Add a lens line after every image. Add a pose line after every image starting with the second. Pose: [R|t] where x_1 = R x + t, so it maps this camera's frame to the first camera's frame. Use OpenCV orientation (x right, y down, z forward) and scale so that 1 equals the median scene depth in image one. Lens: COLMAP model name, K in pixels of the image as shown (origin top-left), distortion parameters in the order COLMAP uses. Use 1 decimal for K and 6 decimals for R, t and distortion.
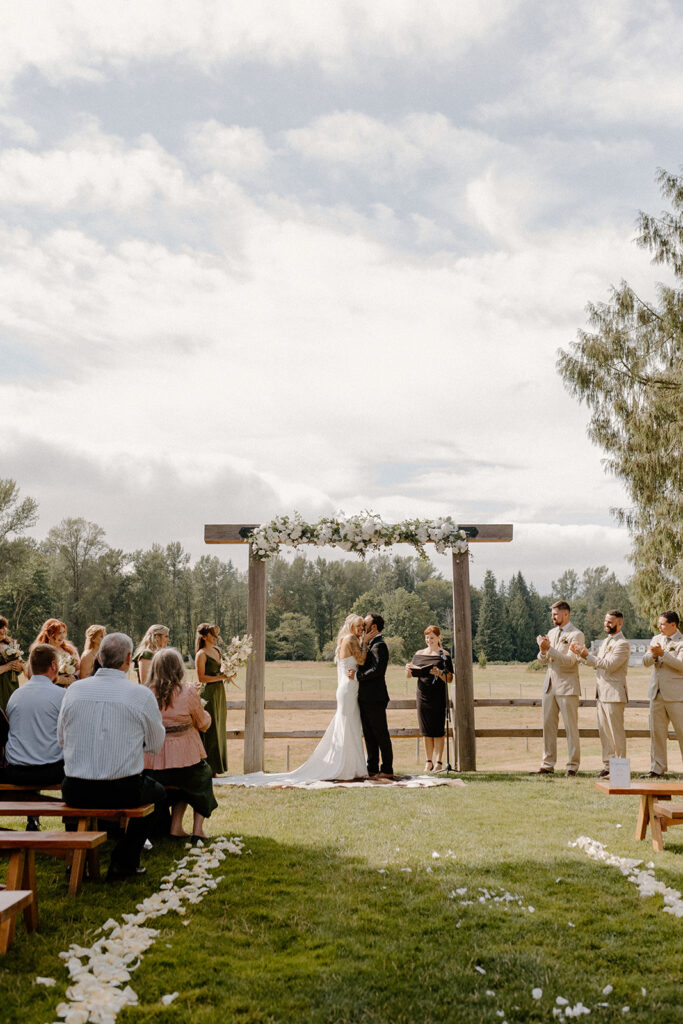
lens RADIAL K [[1021.9, 0, 358.2], [0, 1021.9, 514.5], [0, 0, 1]] dist [0.024767, -0.012152]
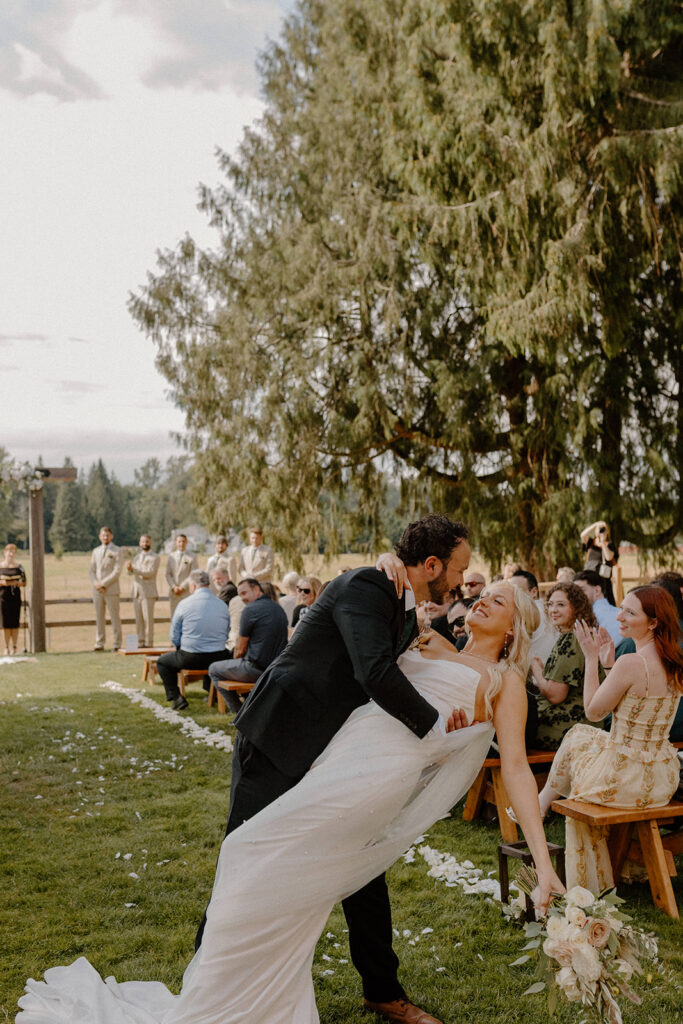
lens RADIAL K [[1021.9, 0, 358.2], [0, 1021.9, 514.5], [0, 0, 1]] dist [0.024767, -0.012152]
pose [[0.919061, 0.001255, 0.394114, -0.039522], [-0.042810, 0.994396, 0.096665, -0.078756], [-0.391784, -0.105713, 0.913964, -0.378705]]
